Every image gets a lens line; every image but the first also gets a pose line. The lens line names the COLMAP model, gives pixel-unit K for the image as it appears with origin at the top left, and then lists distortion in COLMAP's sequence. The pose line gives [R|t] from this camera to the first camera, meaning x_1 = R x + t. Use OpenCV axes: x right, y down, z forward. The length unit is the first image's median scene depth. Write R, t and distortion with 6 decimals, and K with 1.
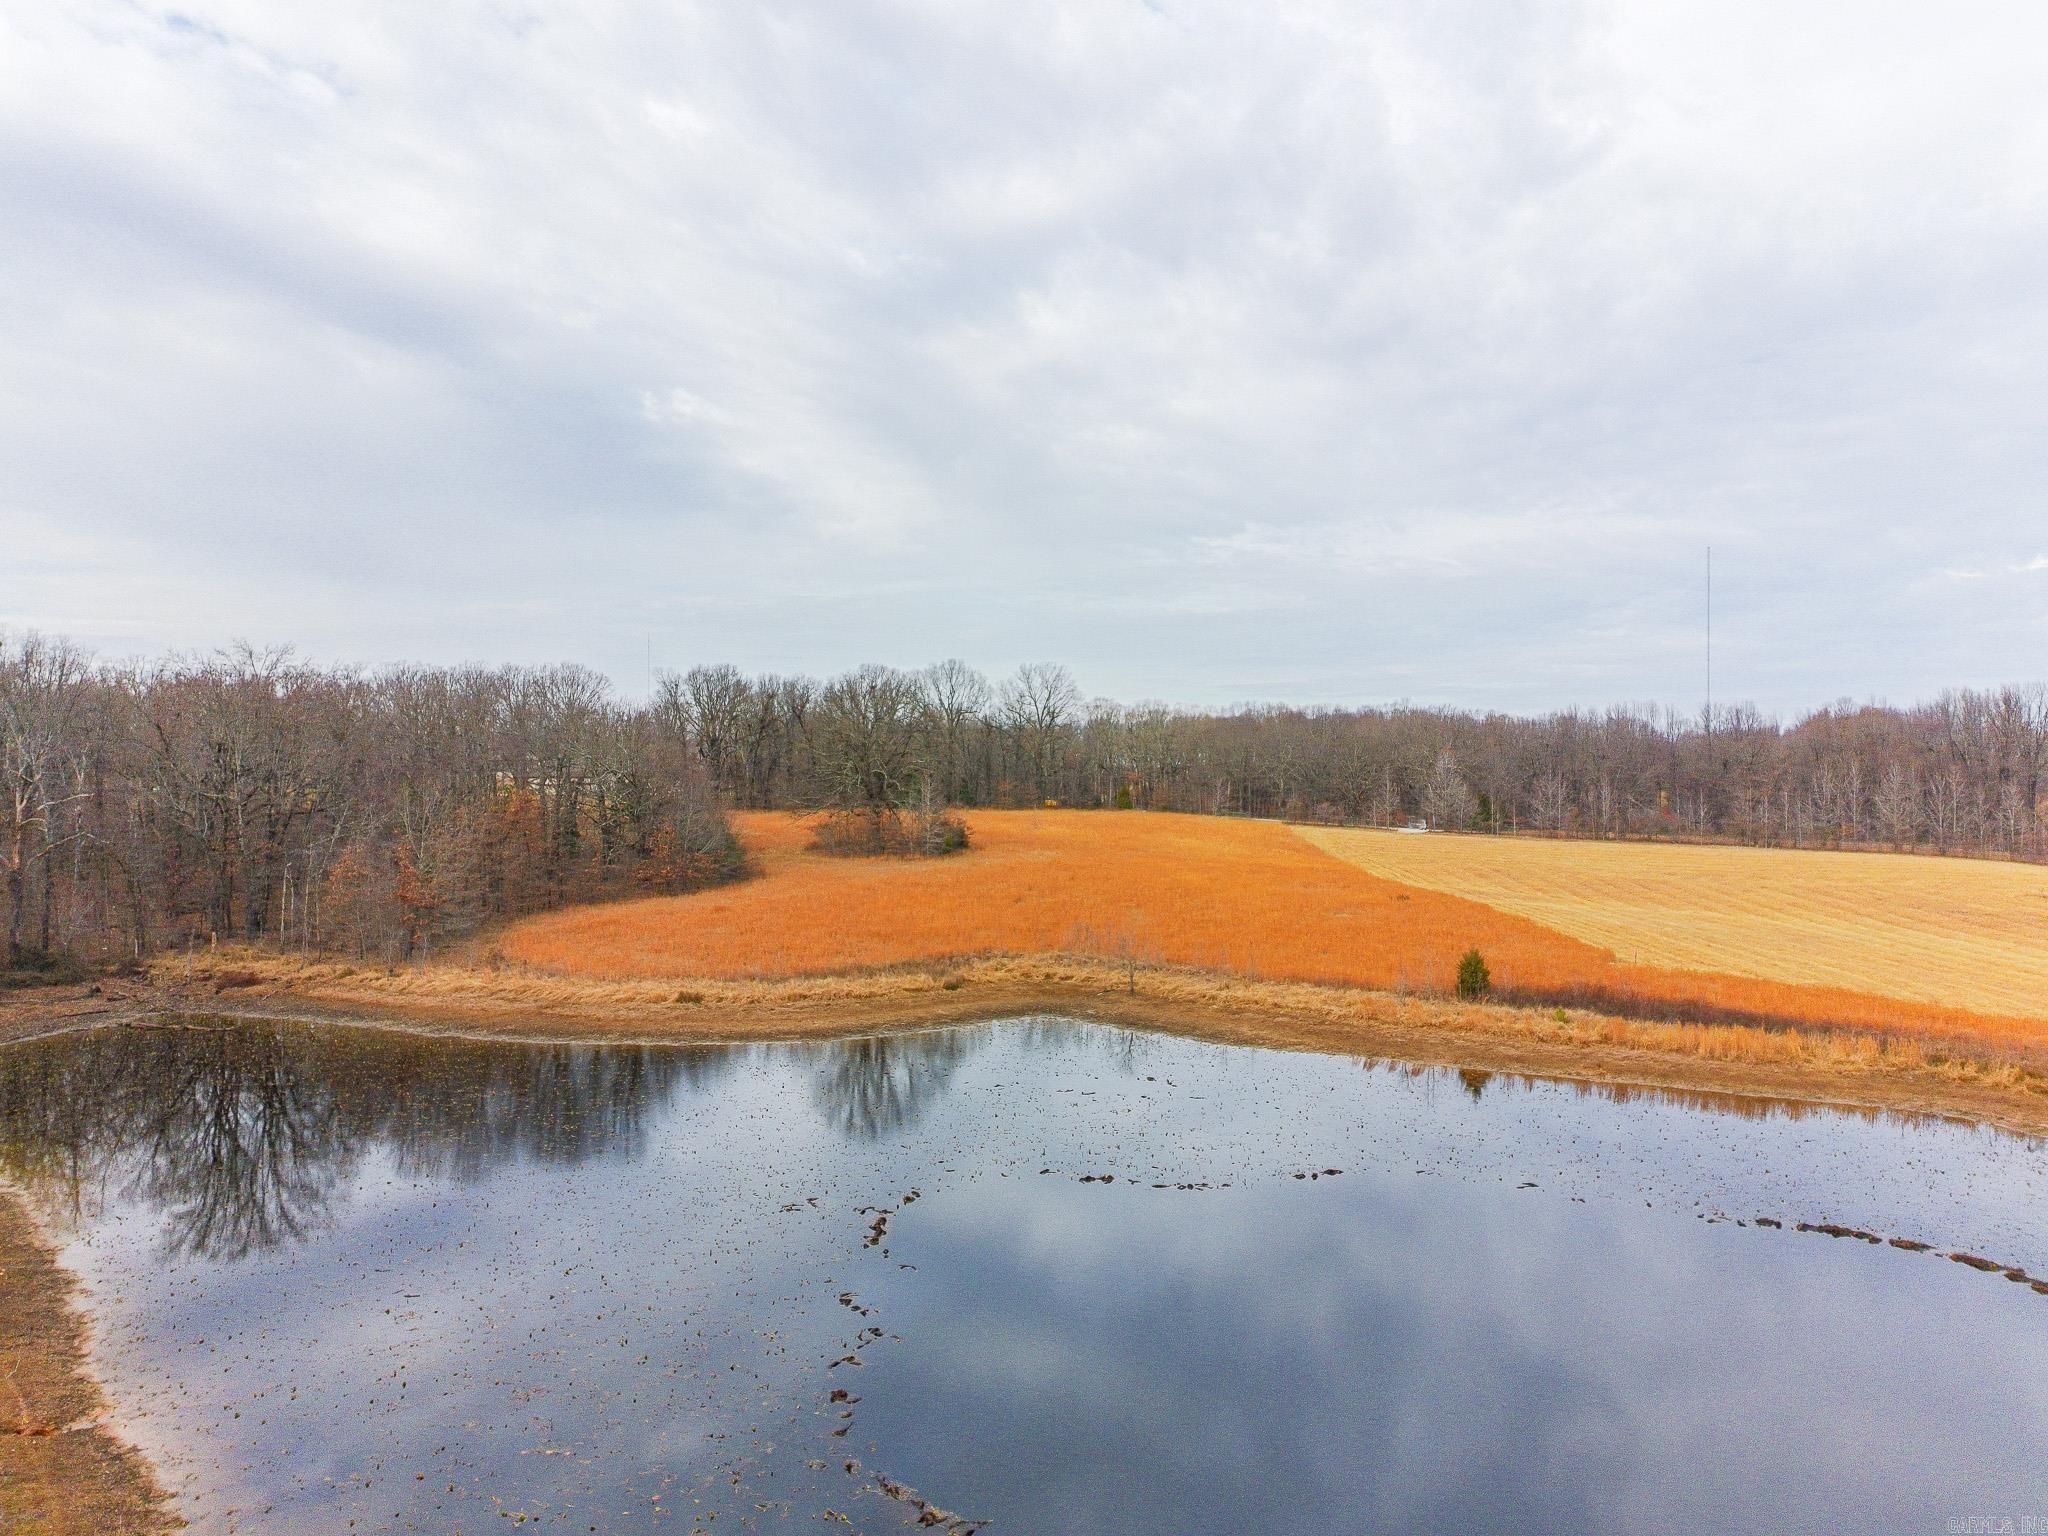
lens RADIAL K [[1475.1, 0, 1032.9], [0, 1475.1, 775.4], [0, 0, 1]] dist [0.128017, -0.035768]
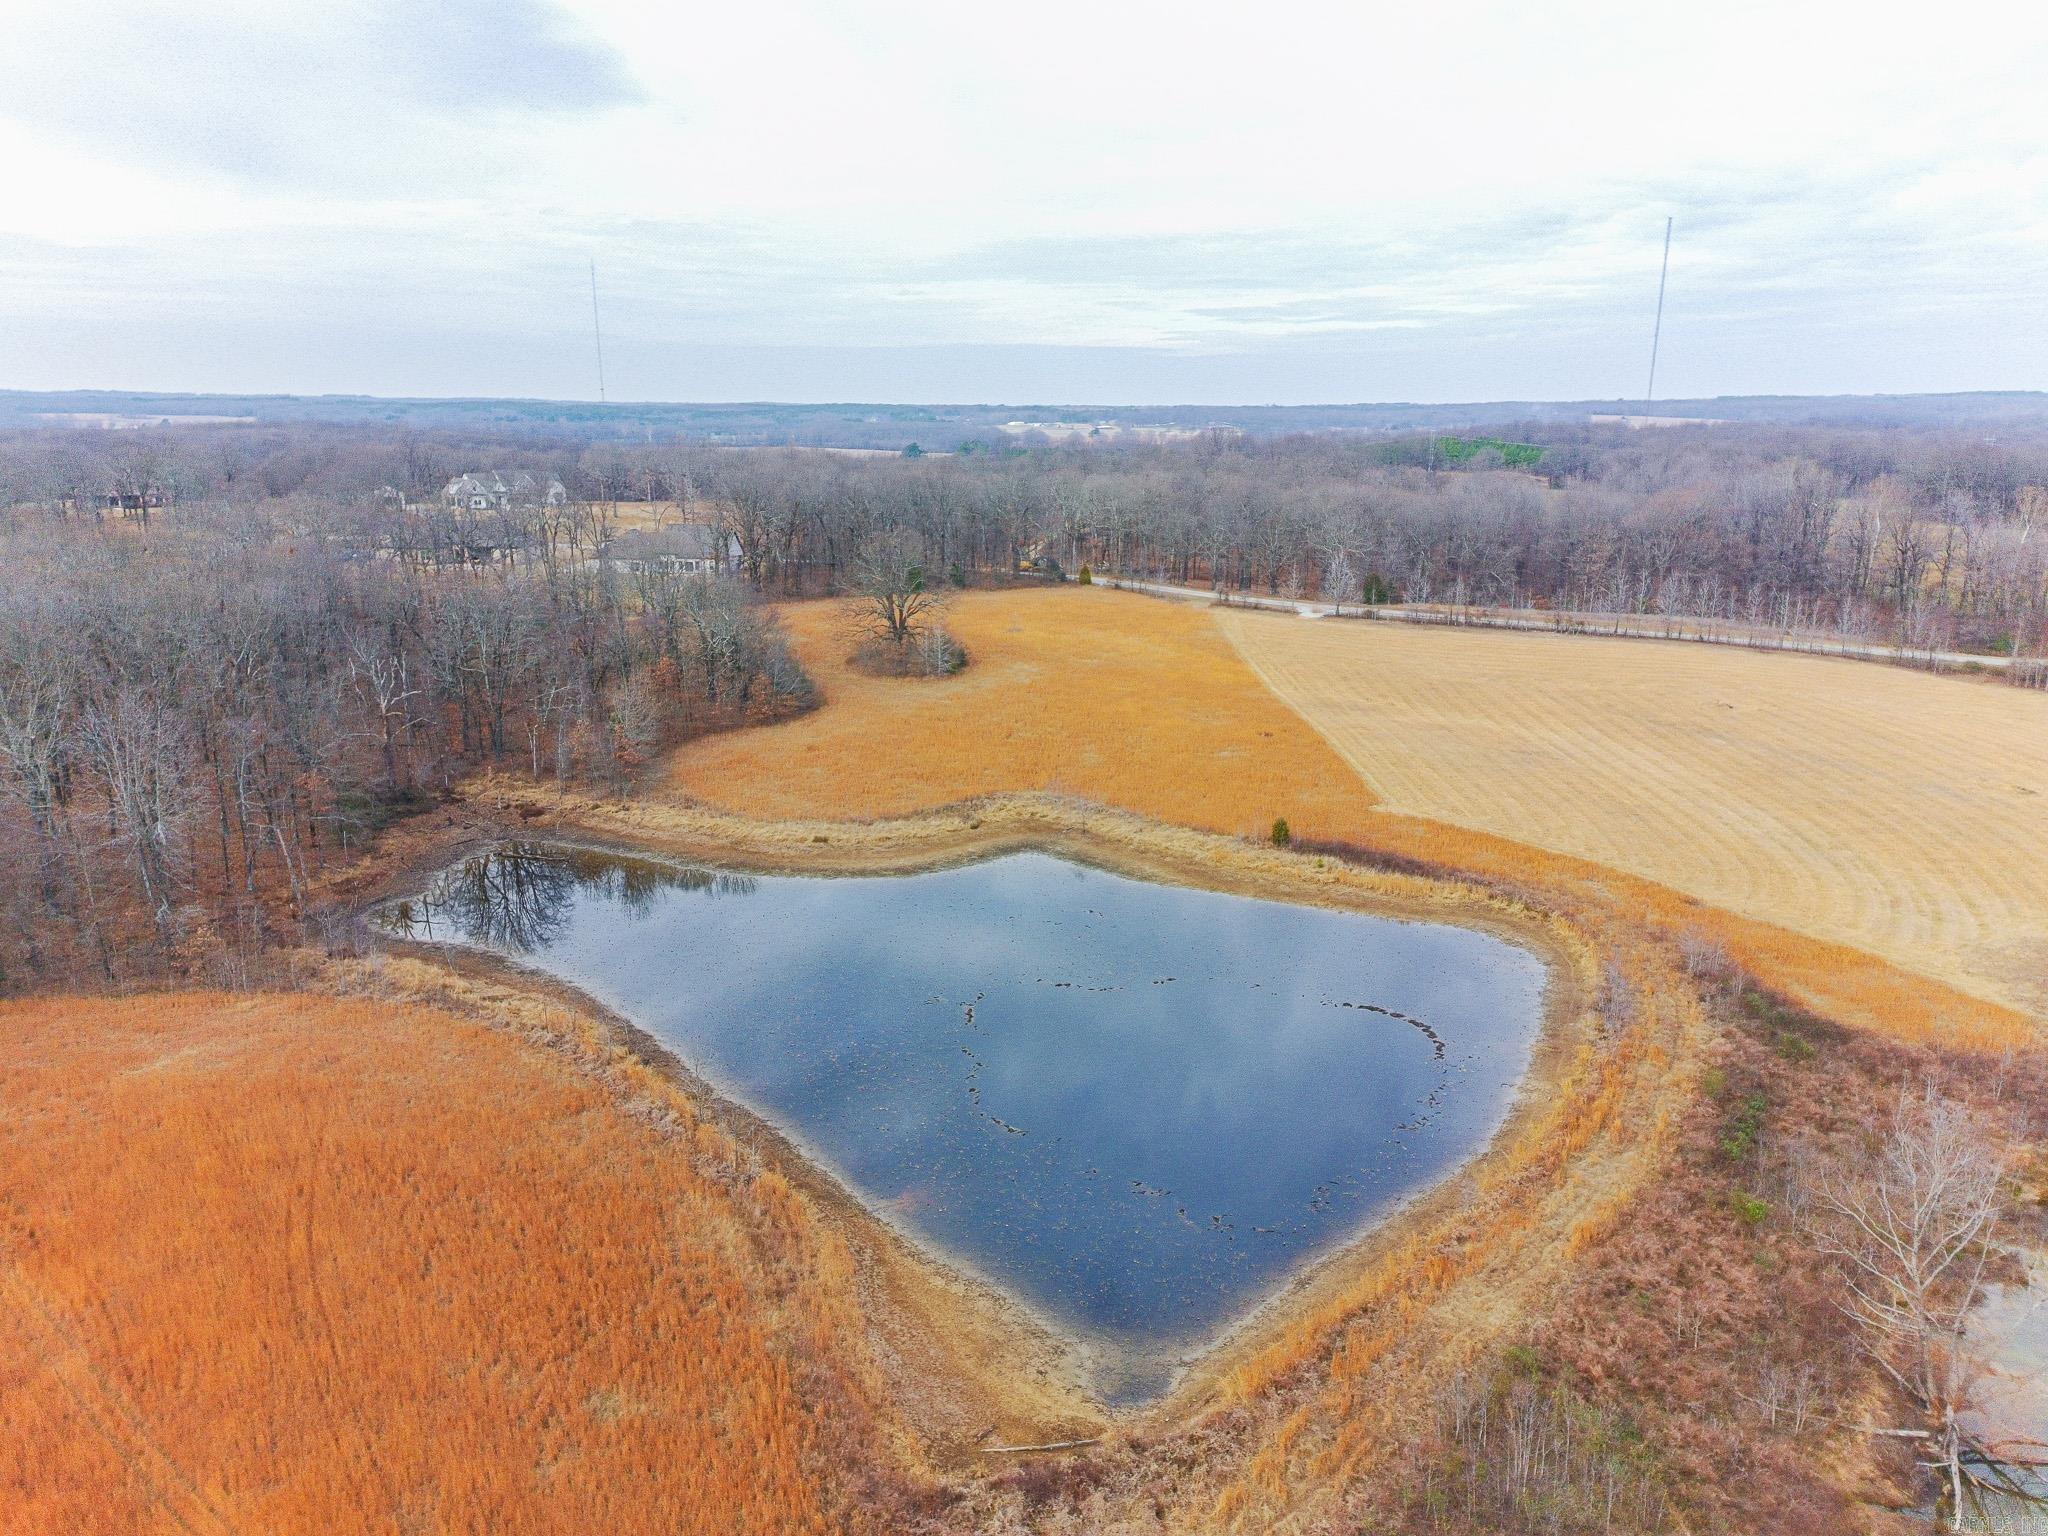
lens RADIAL K [[1475.1, 0, 1034.3], [0, 1475.1, 769.0], [0, 0, 1]] dist [0.128017, -0.035768]
pose [[0.999688, -0.000263, 0.024971, -0.021342], [-0.005673, 0.971413, 0.237329, -0.223887], [-0.024320, -0.237397, 0.971108, -0.419599]]
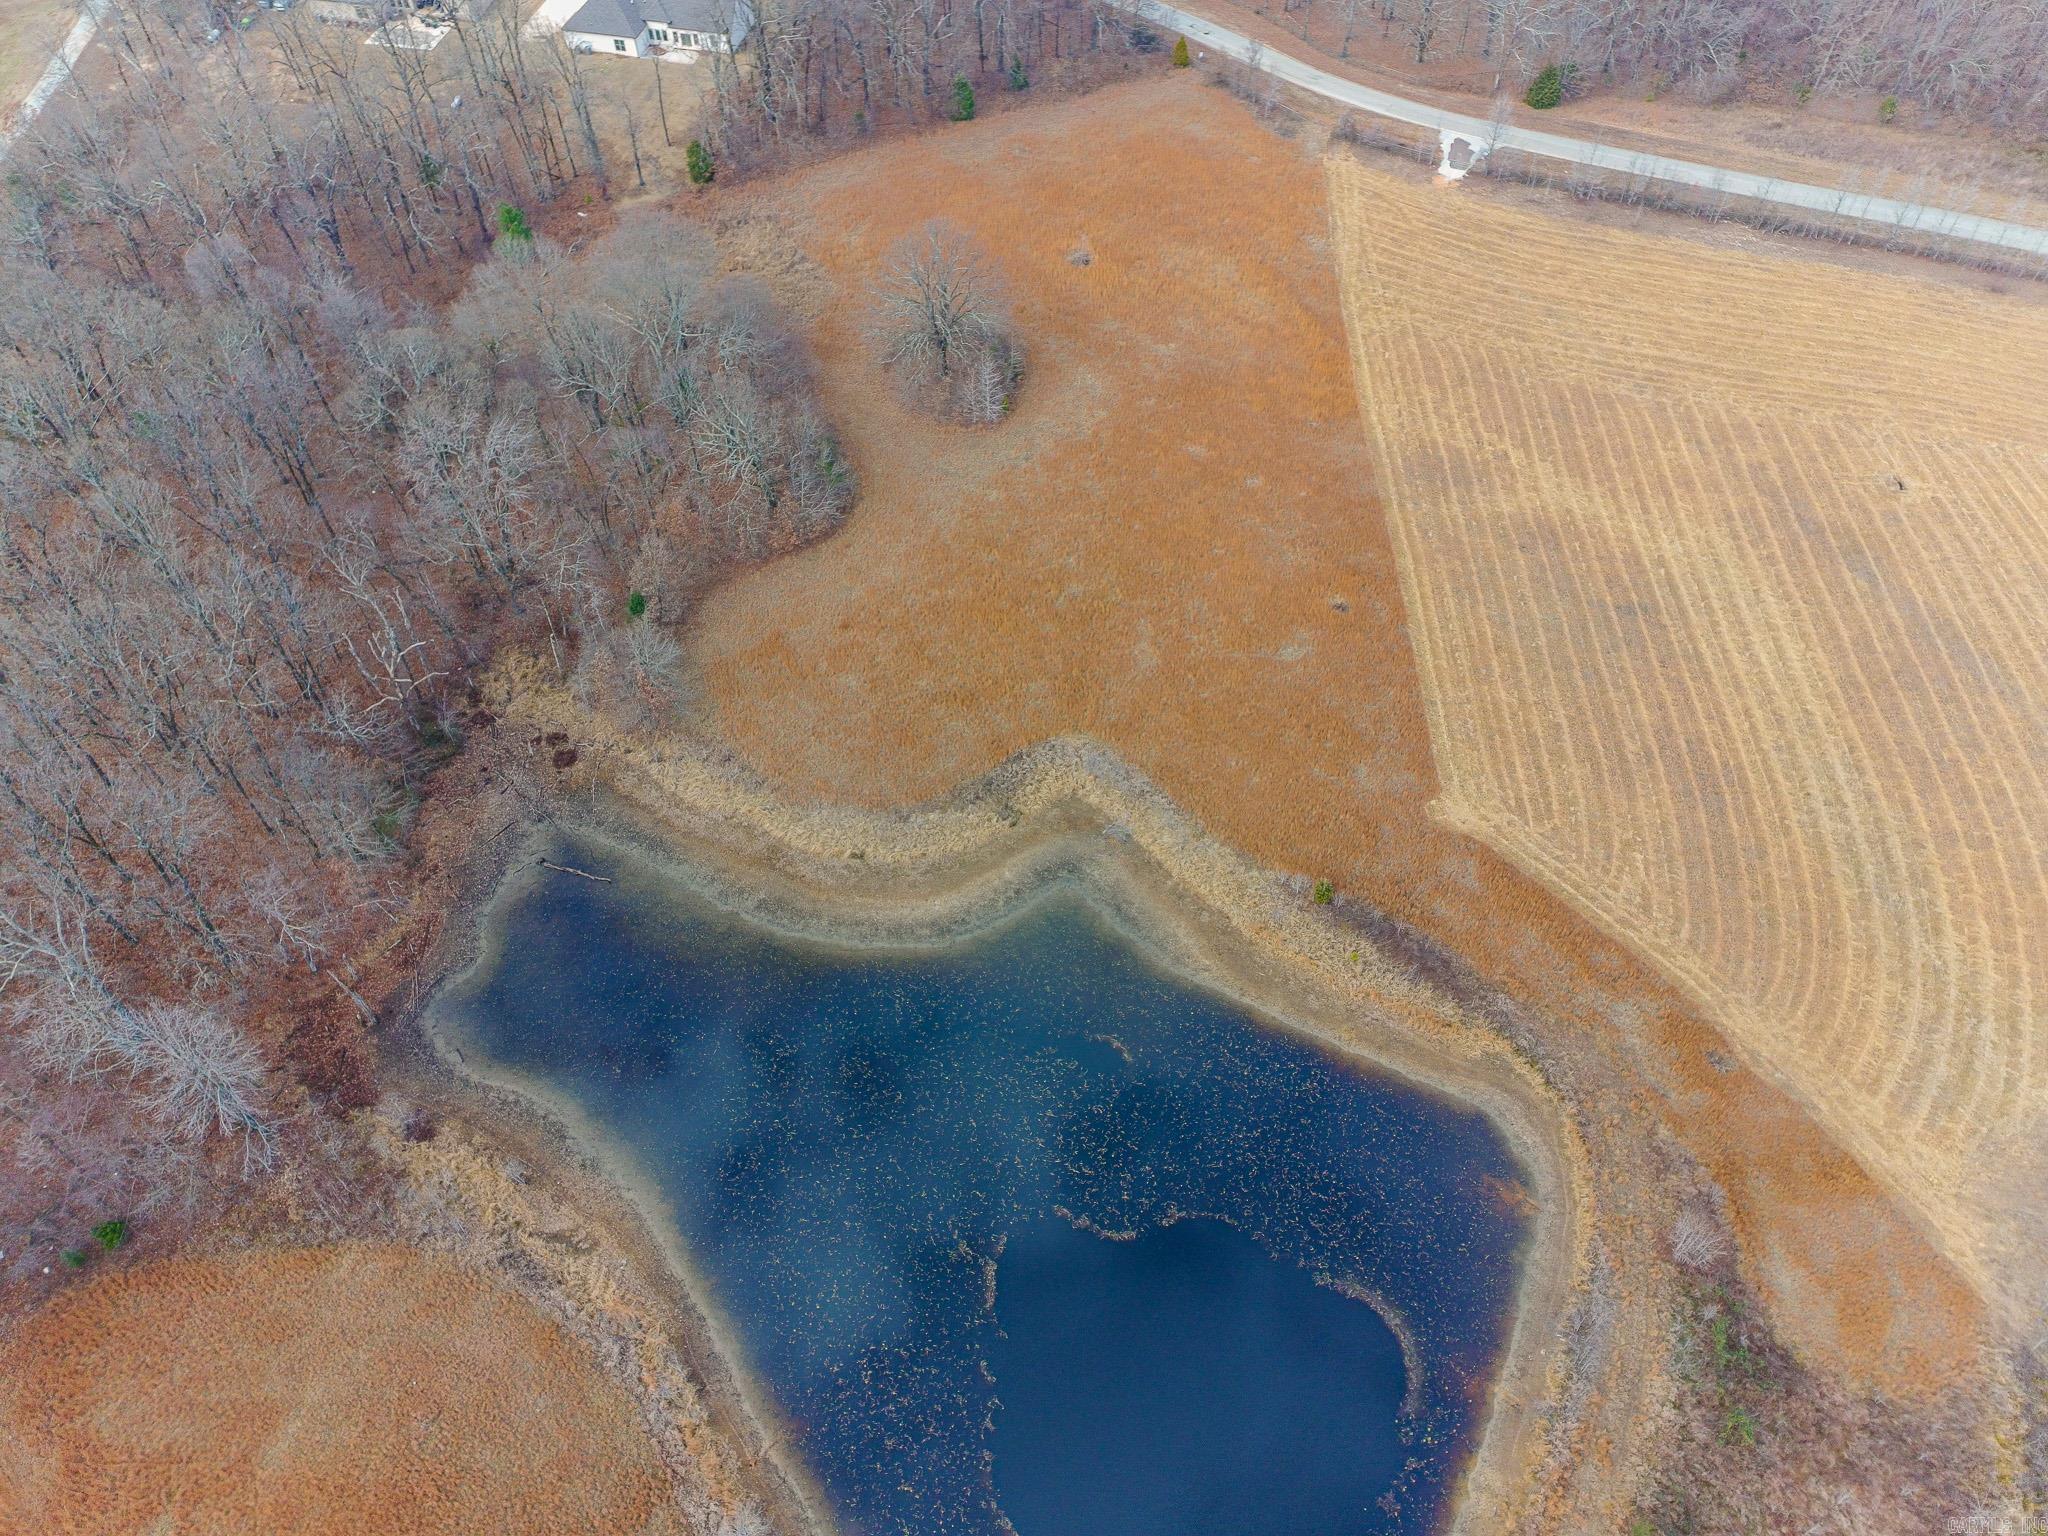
lens RADIAL K [[1475.1, 0, 1031.8], [0, 1475.1, 757.4], [0, 0, 1]] dist [0.128017, -0.035768]
pose [[0.999273, 0.033896, -0.017431, -0.006473], [-0.009203, 0.658376, 0.752633, -0.804234], [0.036987, -0.751926, 0.658209, -0.001483]]
